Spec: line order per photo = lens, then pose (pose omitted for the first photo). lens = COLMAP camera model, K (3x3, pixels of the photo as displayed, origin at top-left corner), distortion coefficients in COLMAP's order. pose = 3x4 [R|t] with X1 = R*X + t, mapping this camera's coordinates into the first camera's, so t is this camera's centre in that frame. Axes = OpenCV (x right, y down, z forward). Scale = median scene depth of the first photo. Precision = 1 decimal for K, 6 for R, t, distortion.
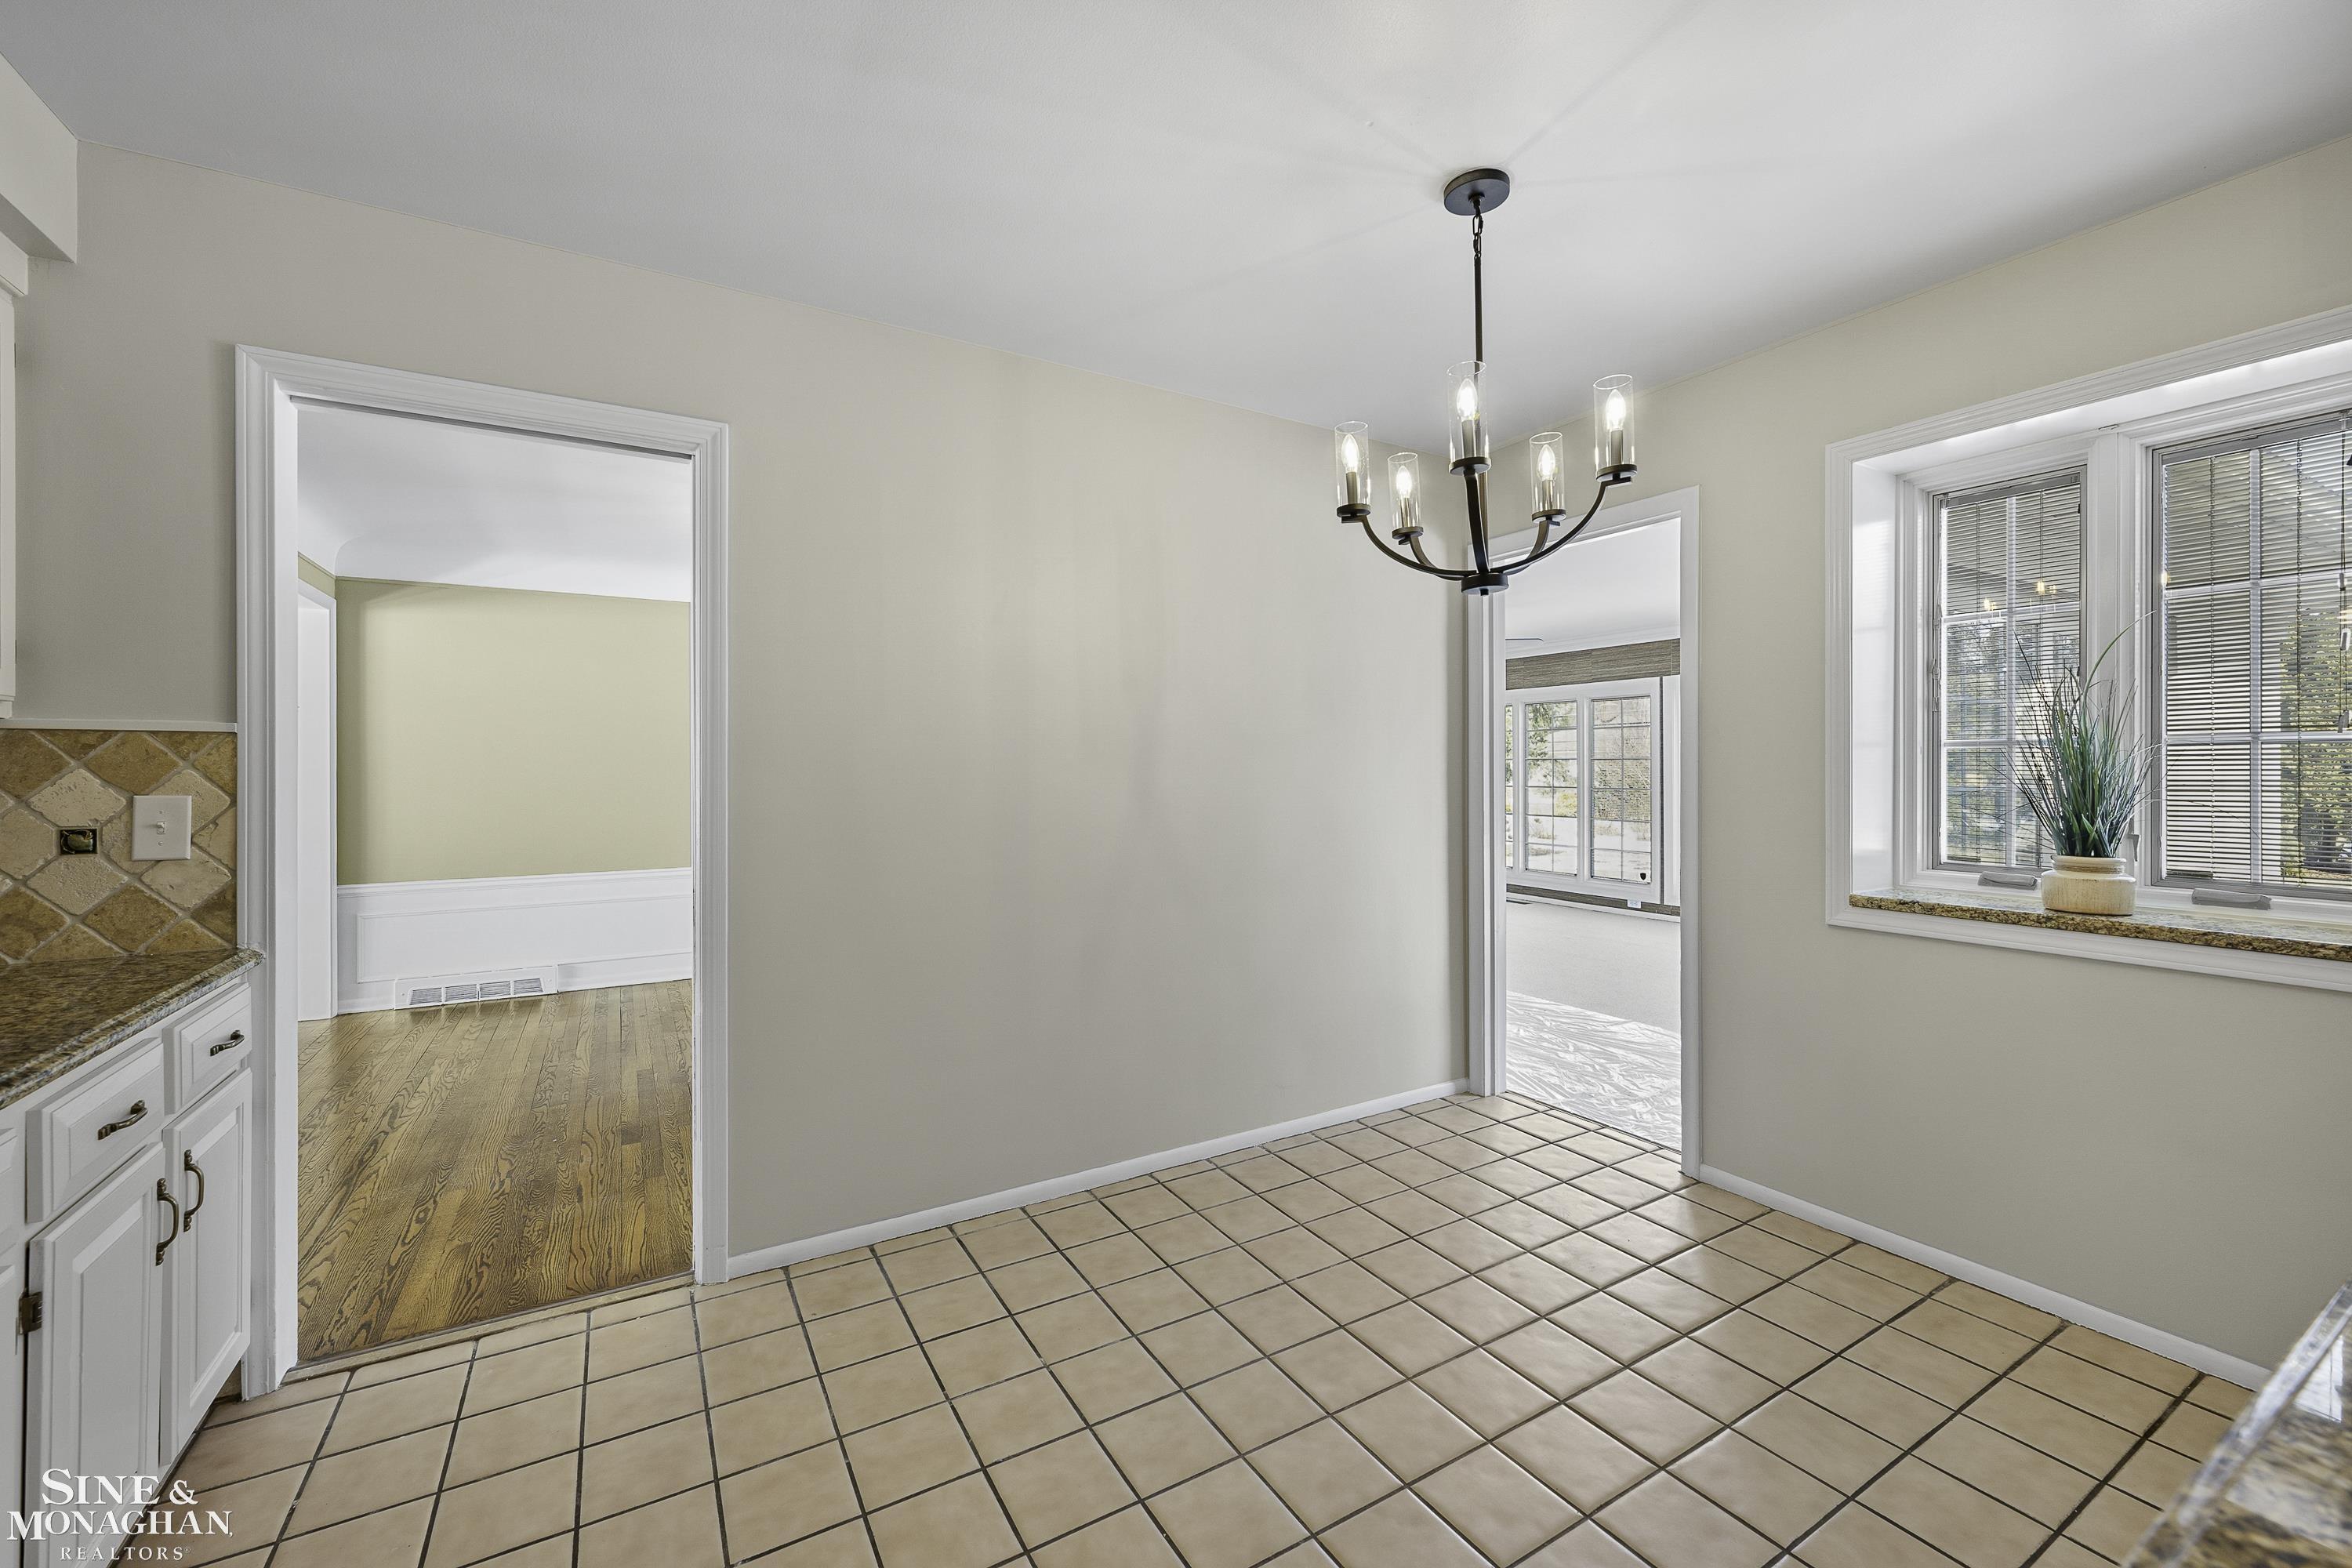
lens RADIAL K [[942.0, 0, 1169.0], [0, 942.0, 757.9], [0, 0, 1]] dist [0.001514, 0.000084]
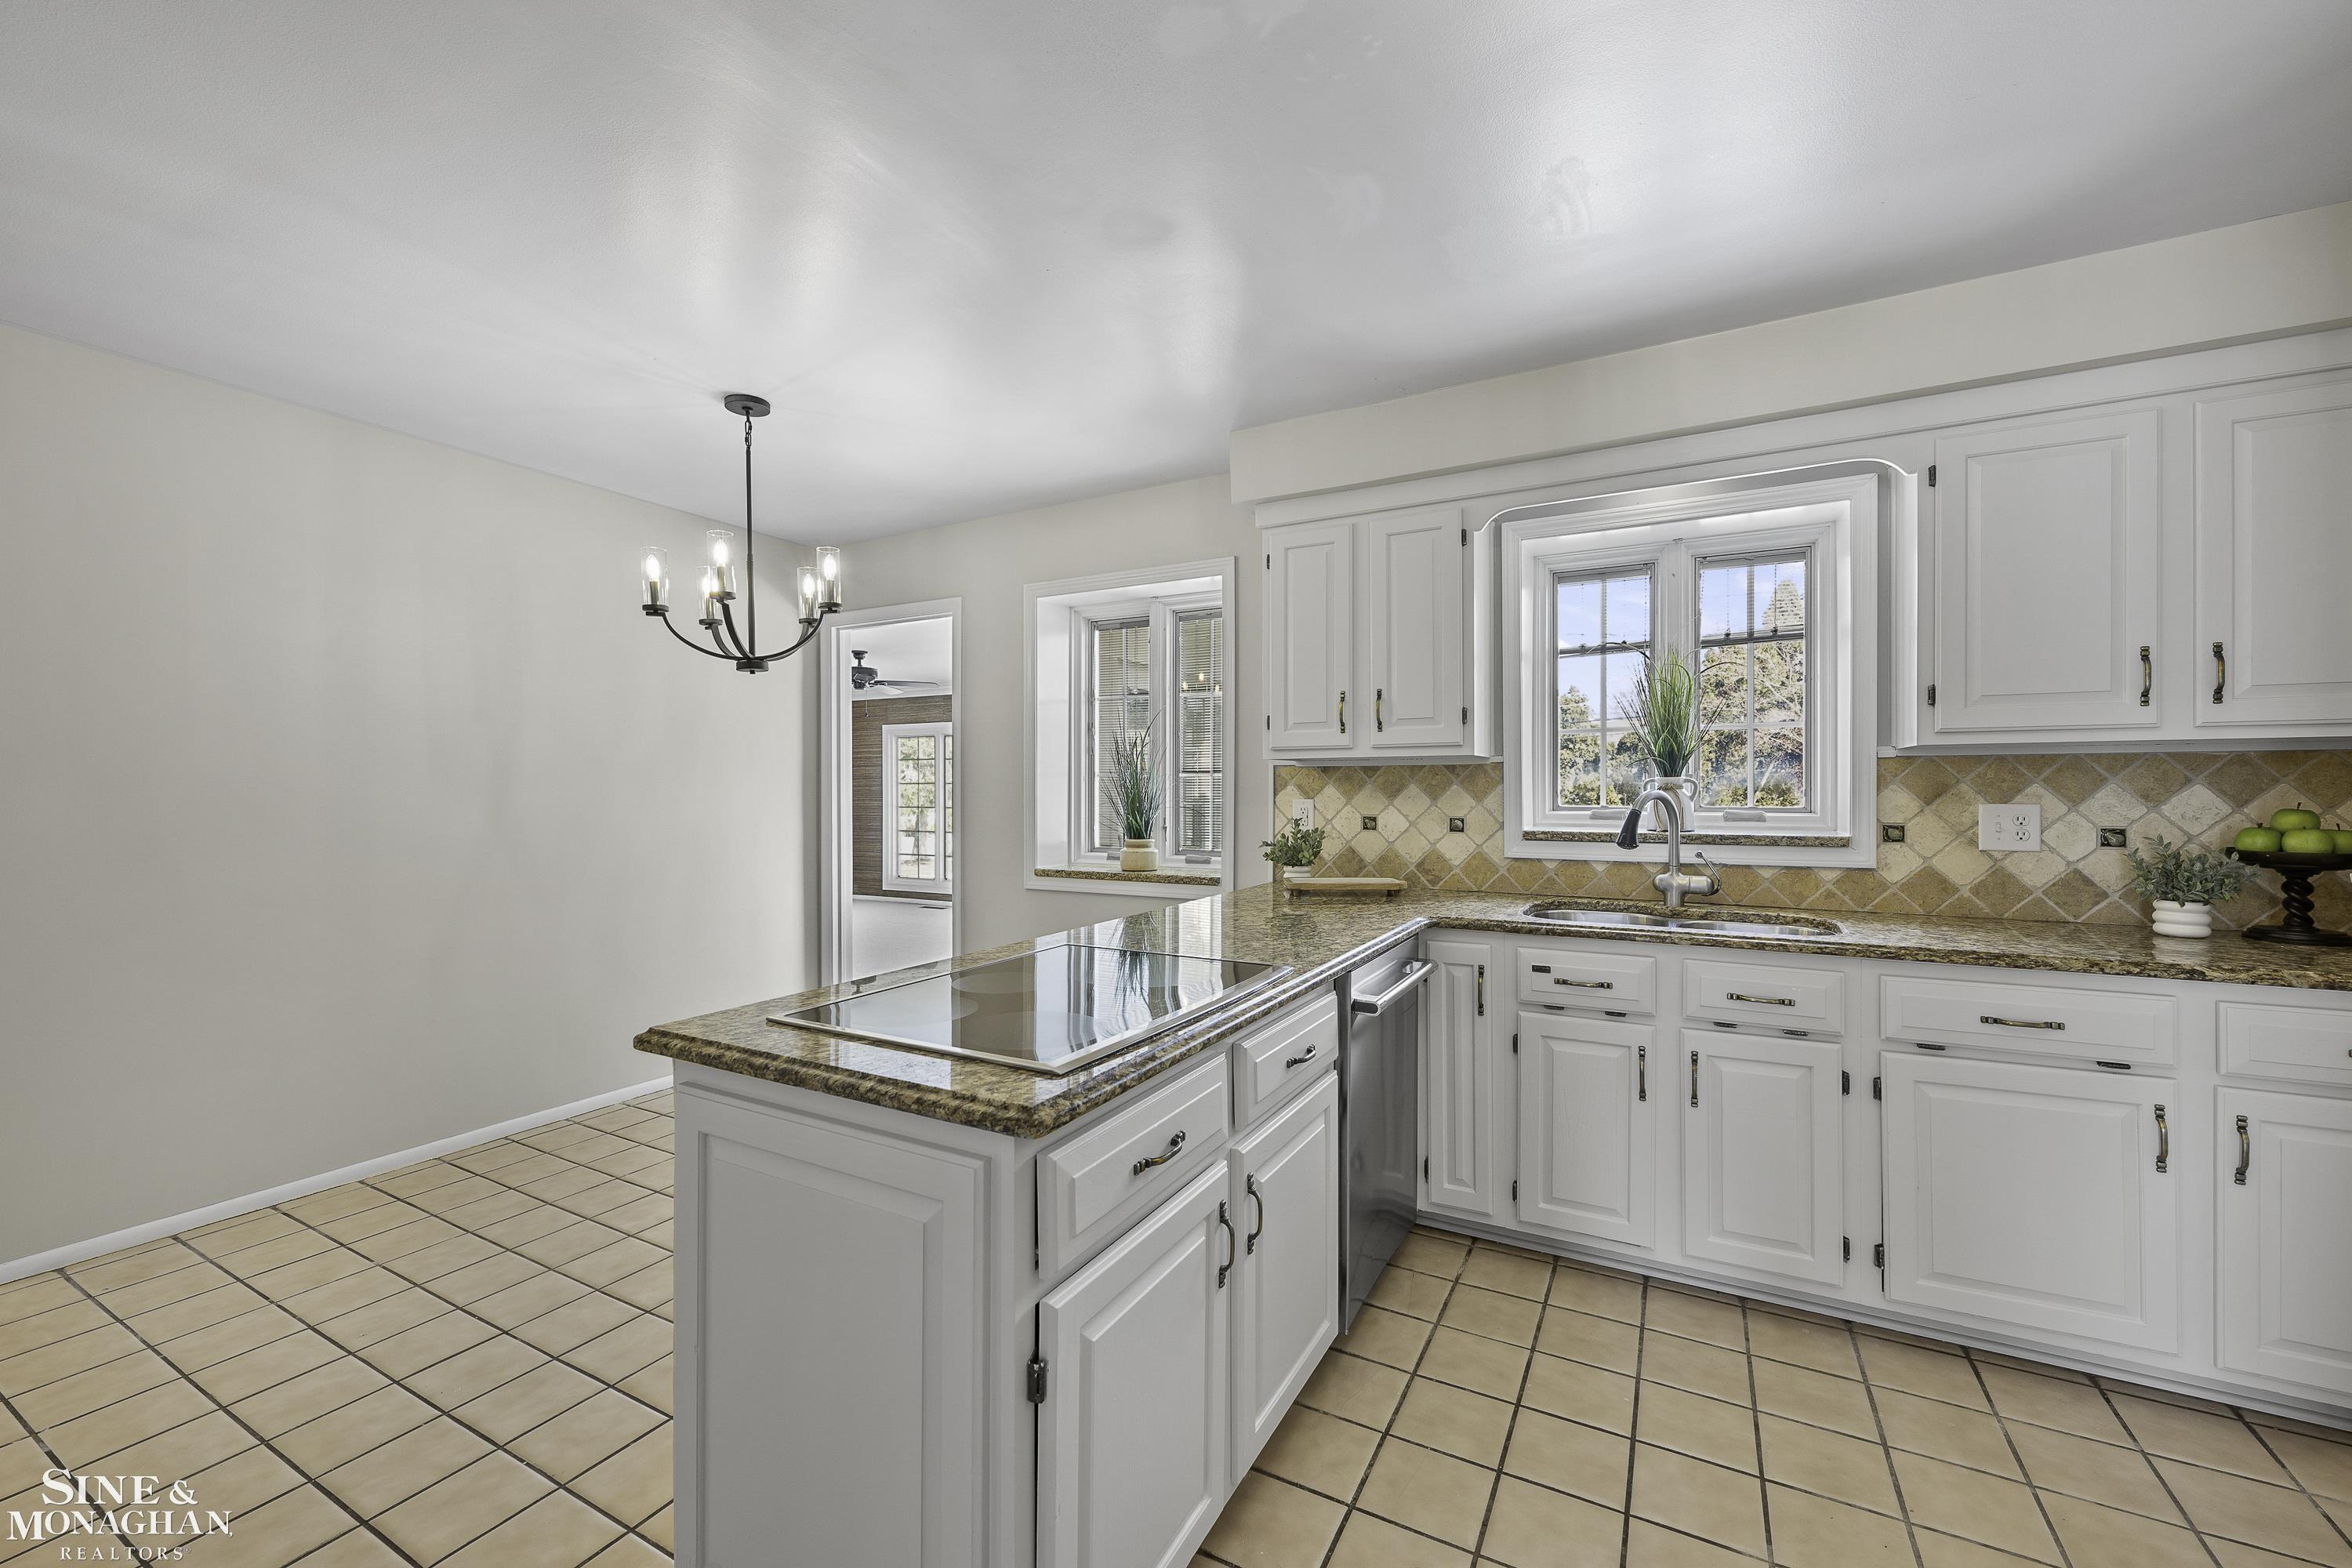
lens RADIAL K [[933.9, 0, 1170.7], [0, 933.9, 788.0], [0, 0, 1]] dist [-0.000622, -0.000165]
pose [[0.857984, 0.002420, 0.513670, 0.118505], [-0.006210, 0.999965, 0.005662, -0.002270], [-0.513638, -0.008048, 0.857969, -0.527284]]
